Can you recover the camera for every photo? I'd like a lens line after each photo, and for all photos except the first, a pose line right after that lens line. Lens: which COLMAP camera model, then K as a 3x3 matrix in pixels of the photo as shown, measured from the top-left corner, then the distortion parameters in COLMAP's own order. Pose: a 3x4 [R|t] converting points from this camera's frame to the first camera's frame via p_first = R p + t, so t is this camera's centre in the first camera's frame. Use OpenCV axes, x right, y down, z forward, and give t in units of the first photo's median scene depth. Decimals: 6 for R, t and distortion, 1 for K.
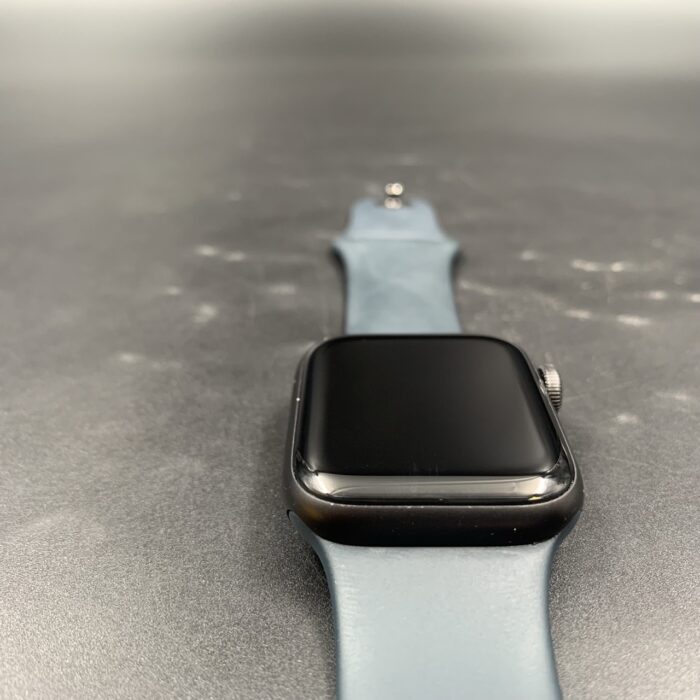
lens RADIAL K [[818.7, 0, 350.0], [0, 818.7, 350.0], [0, 0, 1]] dist [0.113790, -0.321558]
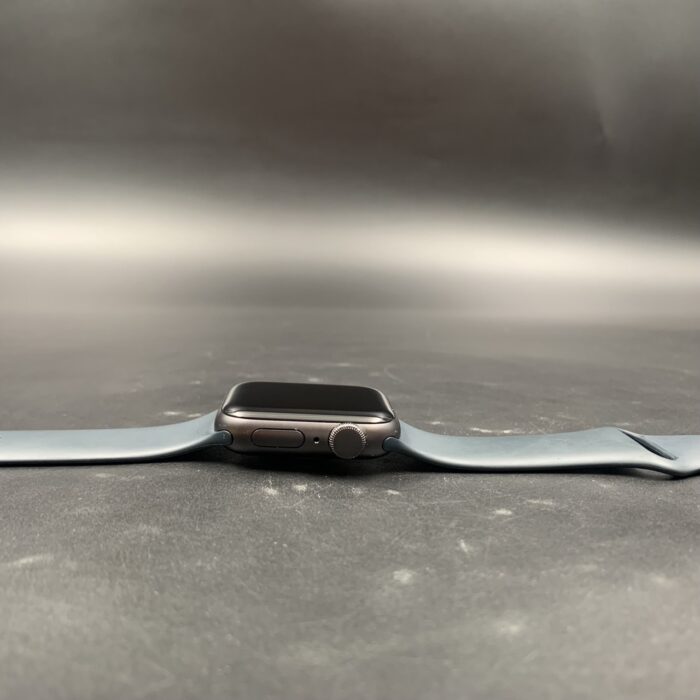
lens RADIAL K [[818.7, 0, 350.0], [0, 818.7, 350.0], [0, 0, 1]] dist [0.113790, -0.321558]
pose [[0.998582, 0.019202, 0.049655, 0.035866], [-0.001604, 0.943114, -0.332466, 0.260035], [-0.053215, 0.331915, 0.941807, -0.241206]]
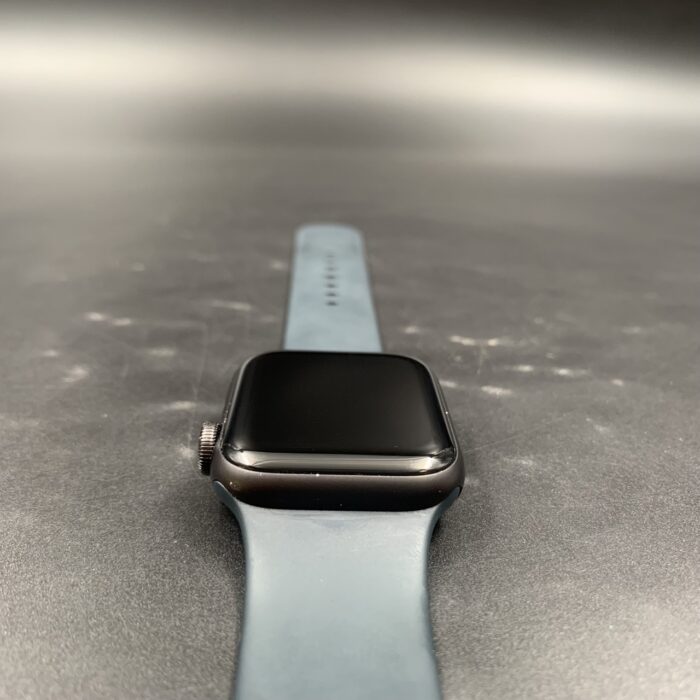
lens RADIAL K [[818.7, 0, 350.0], [0, 818.7, 350.0], [0, 0, 1]] dist [0.113790, -0.321558]
pose [[0.999239, 0.022124, 0.032124, 0.146366], [-0.018574, 0.994096, -0.106903, 0.031717], [-0.034300, 0.106225, 0.993750, -0.027896]]
